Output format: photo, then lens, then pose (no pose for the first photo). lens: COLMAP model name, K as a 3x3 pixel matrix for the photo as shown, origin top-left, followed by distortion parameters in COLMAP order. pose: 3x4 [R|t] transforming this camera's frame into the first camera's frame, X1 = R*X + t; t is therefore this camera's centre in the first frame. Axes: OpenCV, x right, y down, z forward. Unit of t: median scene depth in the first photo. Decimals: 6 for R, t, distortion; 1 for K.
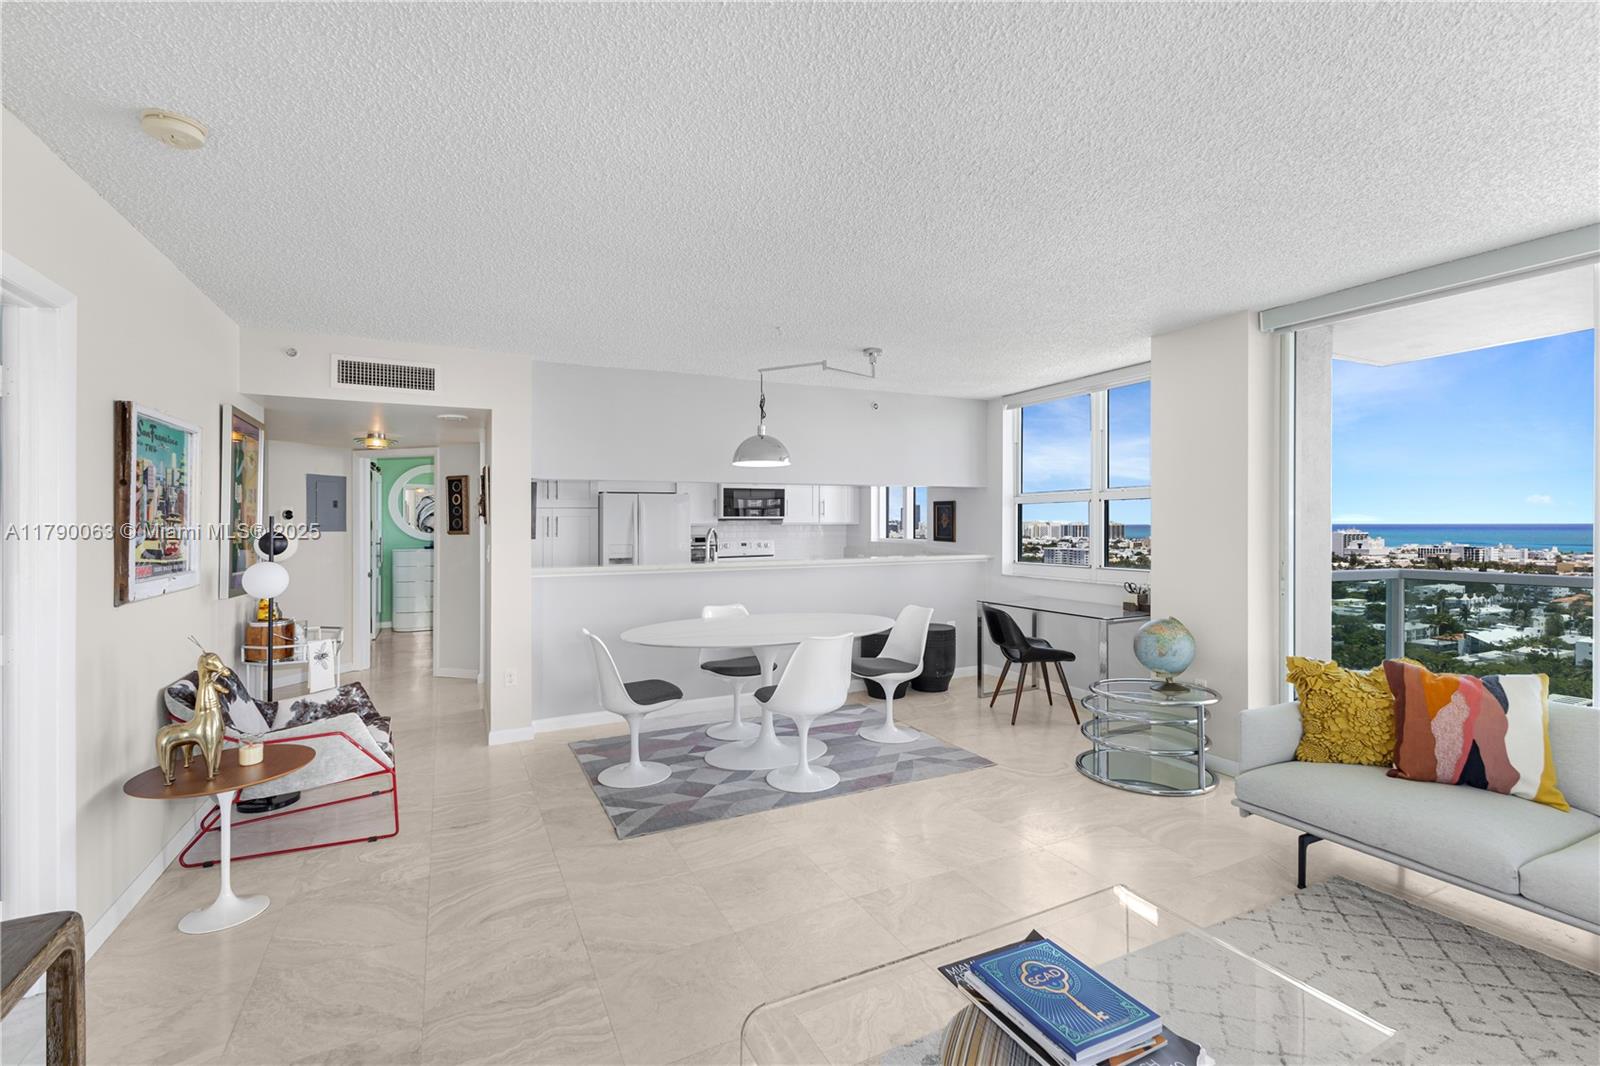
lens RADIAL K [[700.0, 0, 803.6], [0, 700.0, 519.2], [0, 0, 1]] dist [0.002440, 0.000259]
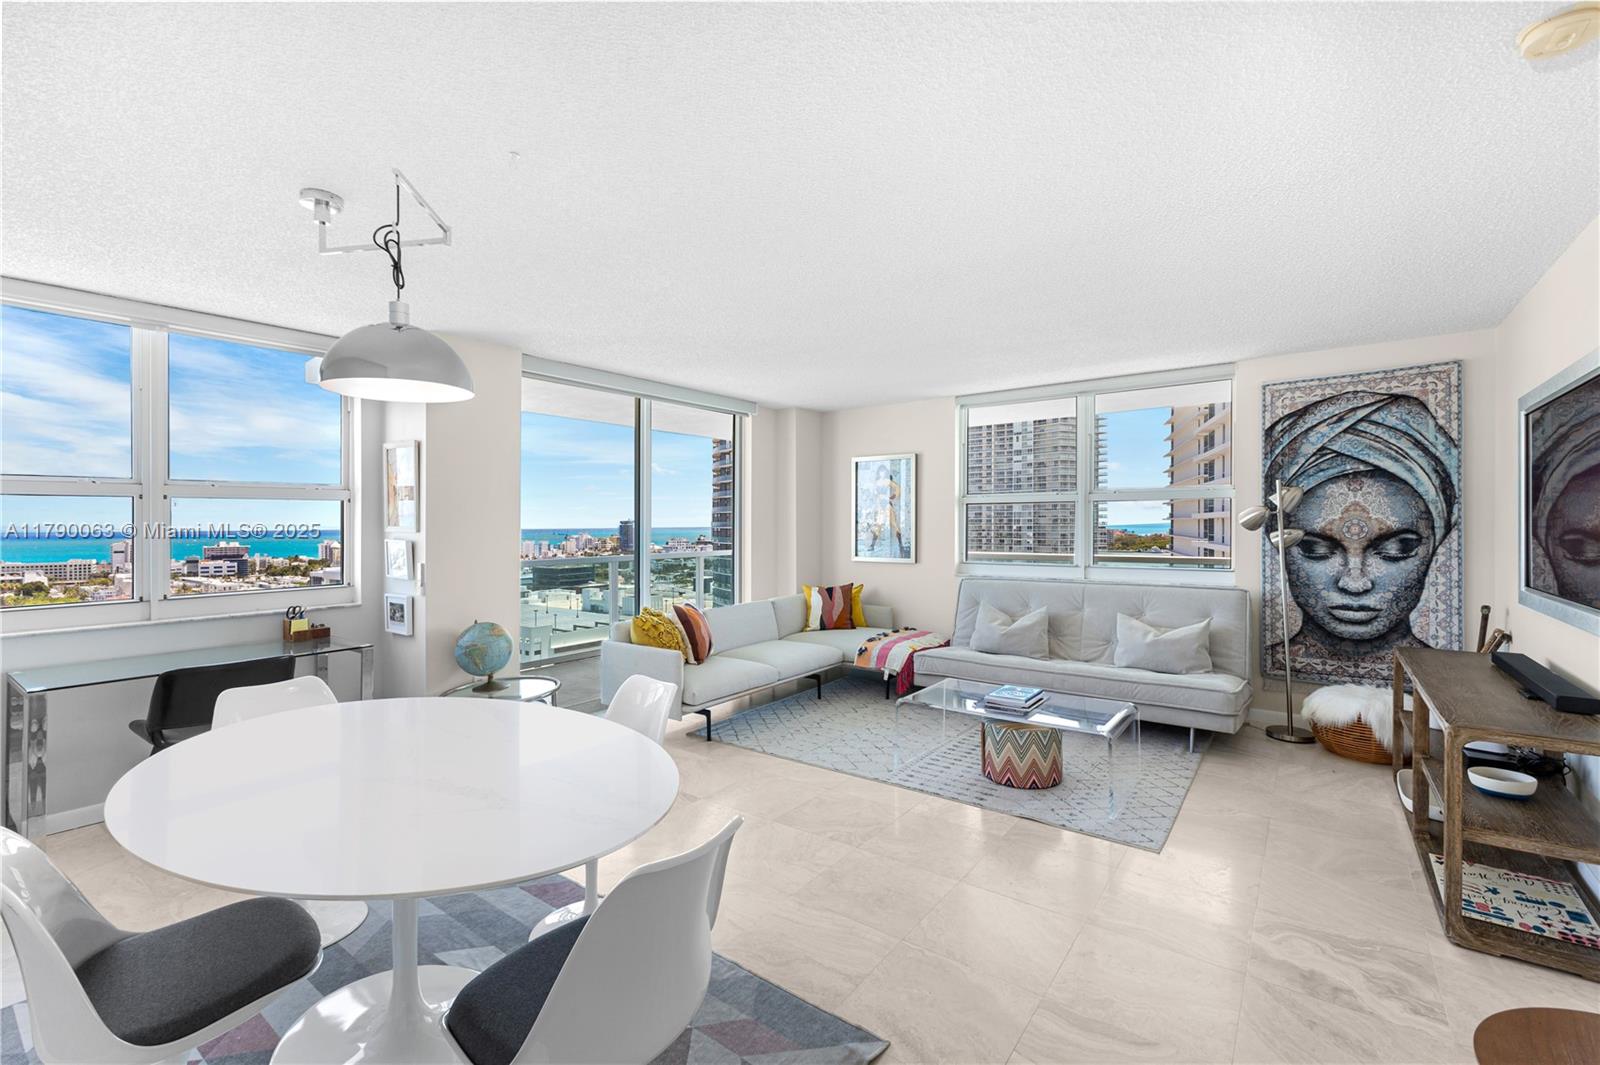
lens RADIAL K [[700.0, 0, 803.6], [0, 700.0, 518.7], [0, 0, 1]] dist [0.002440, 0.000259]
pose [[-0.439463, 0.011232, 0.898190, -0.570302], [0.010185, 0.999920, -0.007521, 0.006411], [-0.898203, 0.005843, -0.439542, 0.971387]]
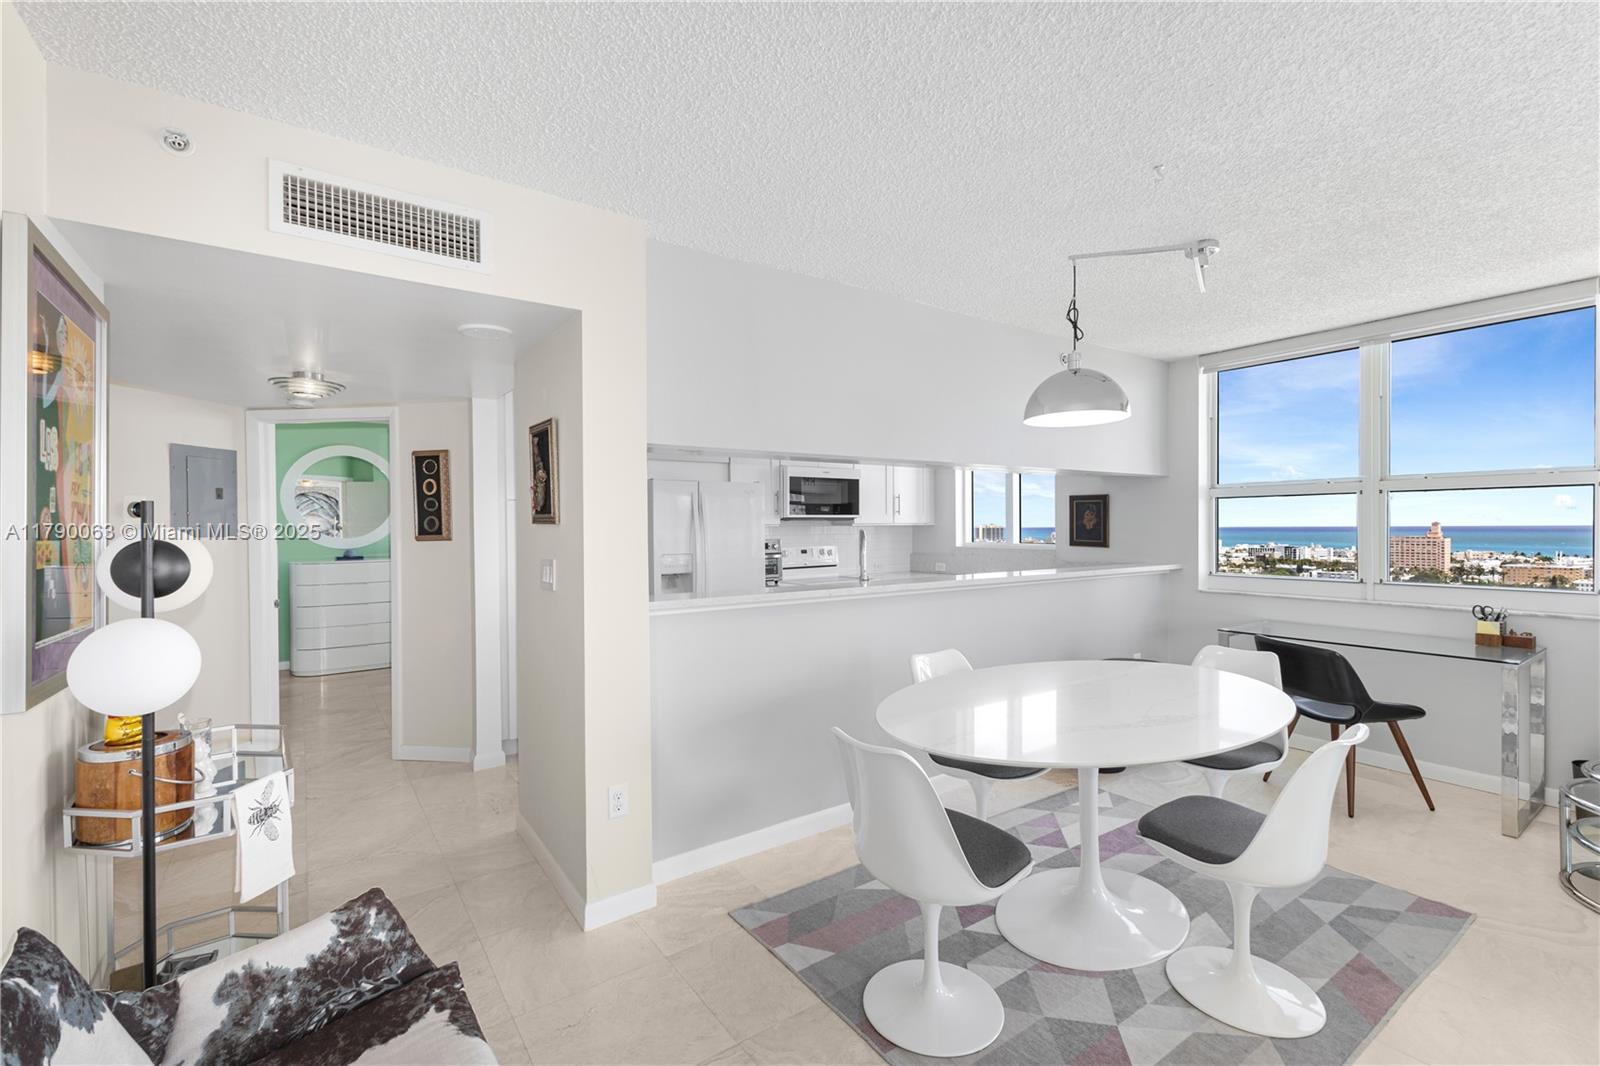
lens RADIAL K [[706.4, 0, 810.0], [0, 706.4, 534.0], [0, 0, 1]] dist [0.014612, -0.007666]
pose [[0.989379, -0.002329, 0.145340, -0.372555], [-0.000197, 0.999849, 0.017363, 0.006473], [-0.145358, -0.017208, 0.989229, 0.457244]]
